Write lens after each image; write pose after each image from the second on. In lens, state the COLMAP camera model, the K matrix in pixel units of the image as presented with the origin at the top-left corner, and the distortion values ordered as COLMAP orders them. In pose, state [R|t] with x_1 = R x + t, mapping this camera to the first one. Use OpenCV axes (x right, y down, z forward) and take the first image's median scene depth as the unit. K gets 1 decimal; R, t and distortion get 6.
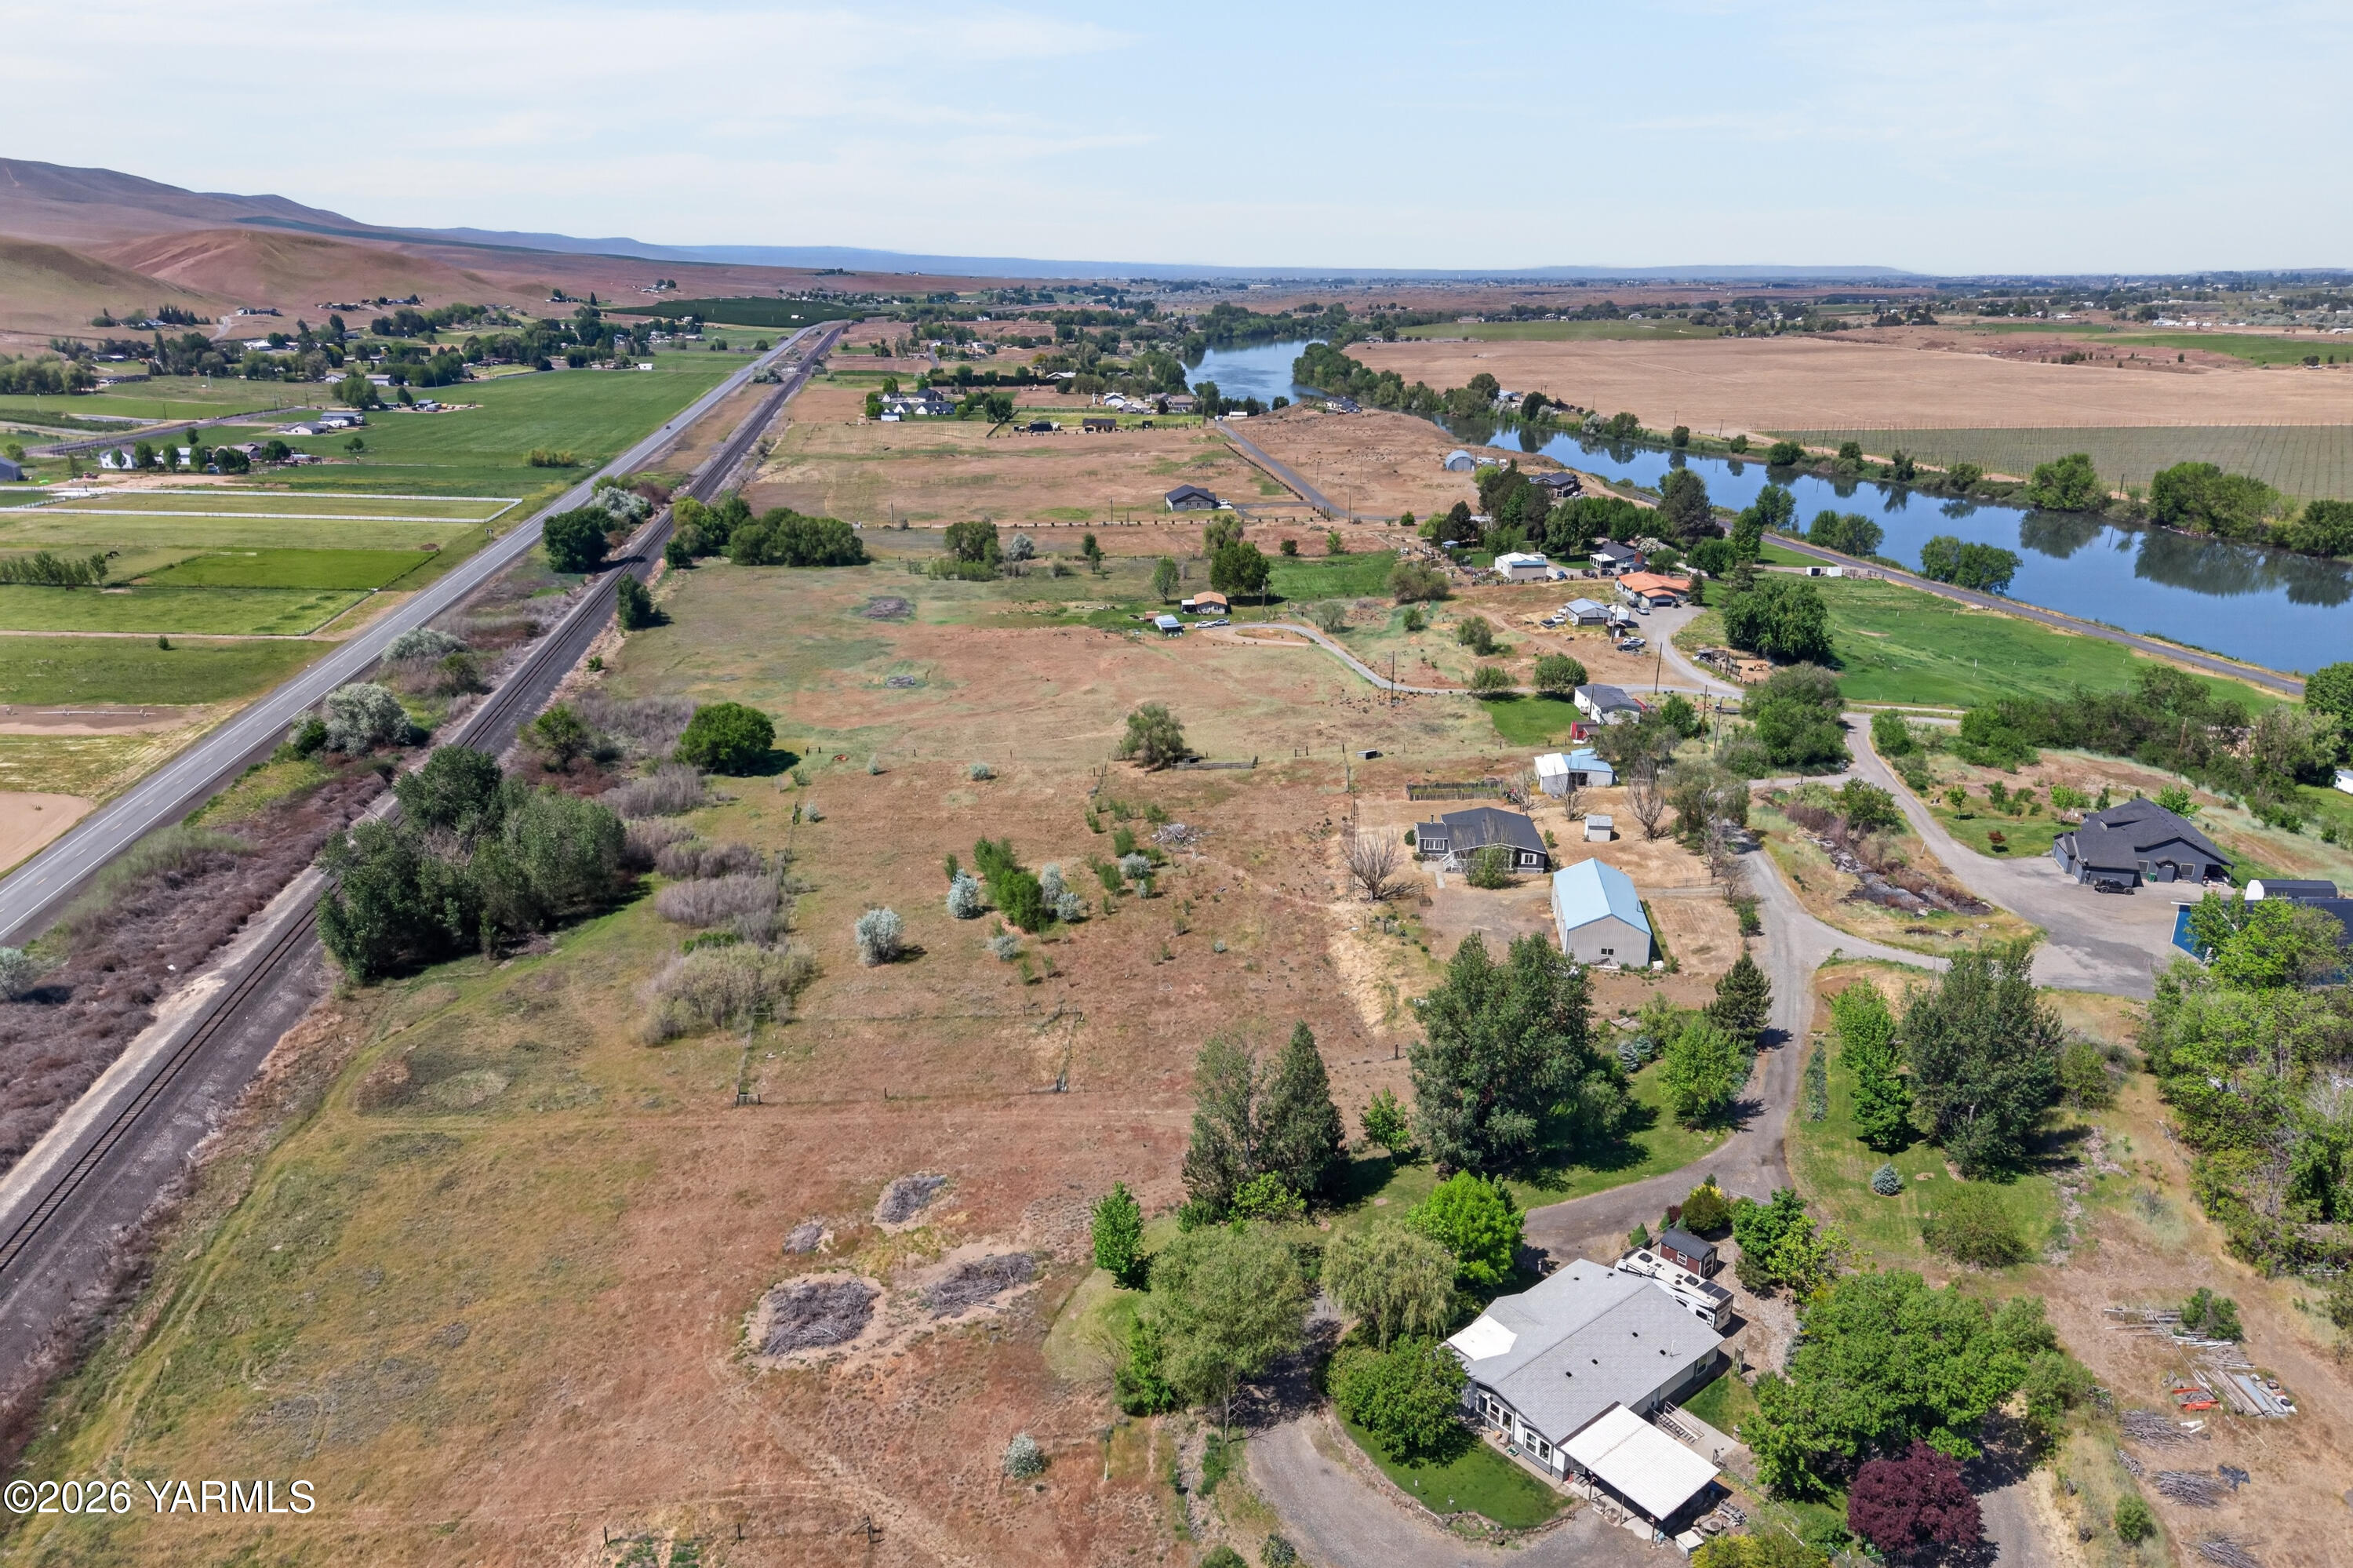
lens RADIAL K [[1561.1, 0, 1180.5], [0, 1561.1, 844.0], [0, 0, 1]] dist [0.088800, -0.086427]
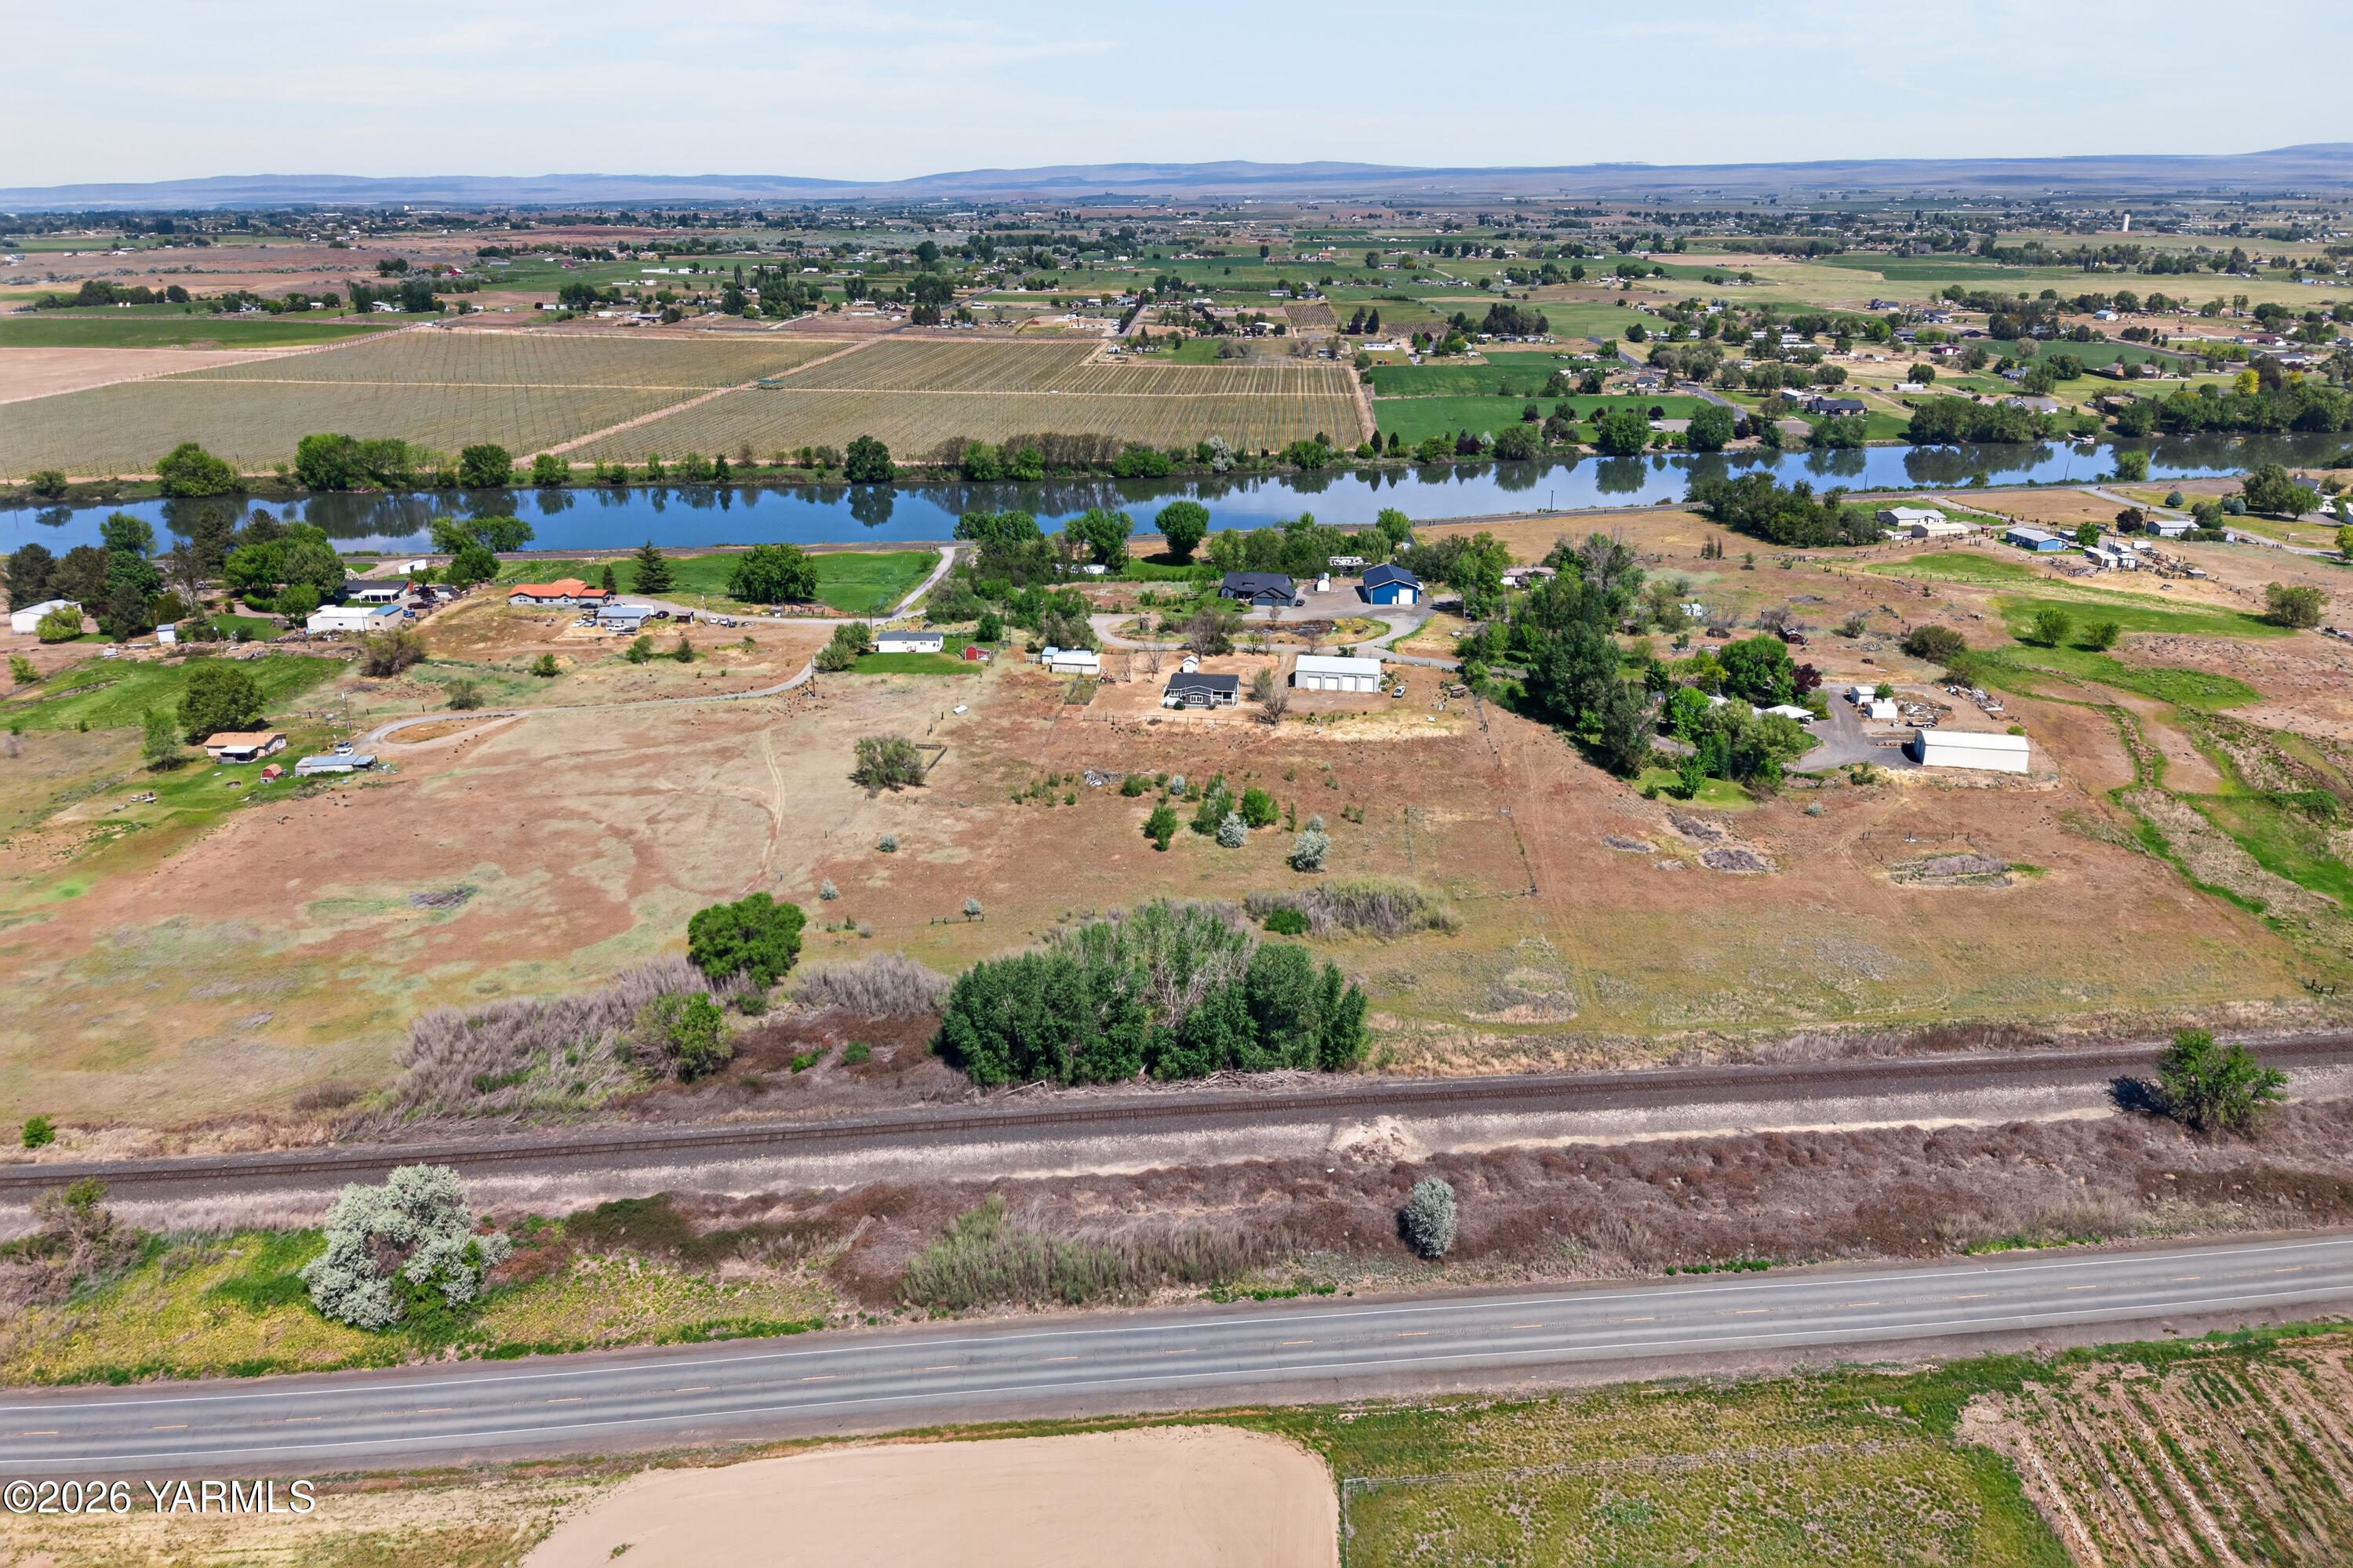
lens RADIAL K [[1566.7, 0, 1165.8], [0, 1566.7, 693.1], [0, 0, 1]] dist [0.113581, -0.129576]
pose [[0.065457, -0.295067, 0.953232, -0.628713], [0.341616, 0.904182, 0.256426, -0.198018], [-0.937557, 0.308854, 0.159985, 0.365774]]
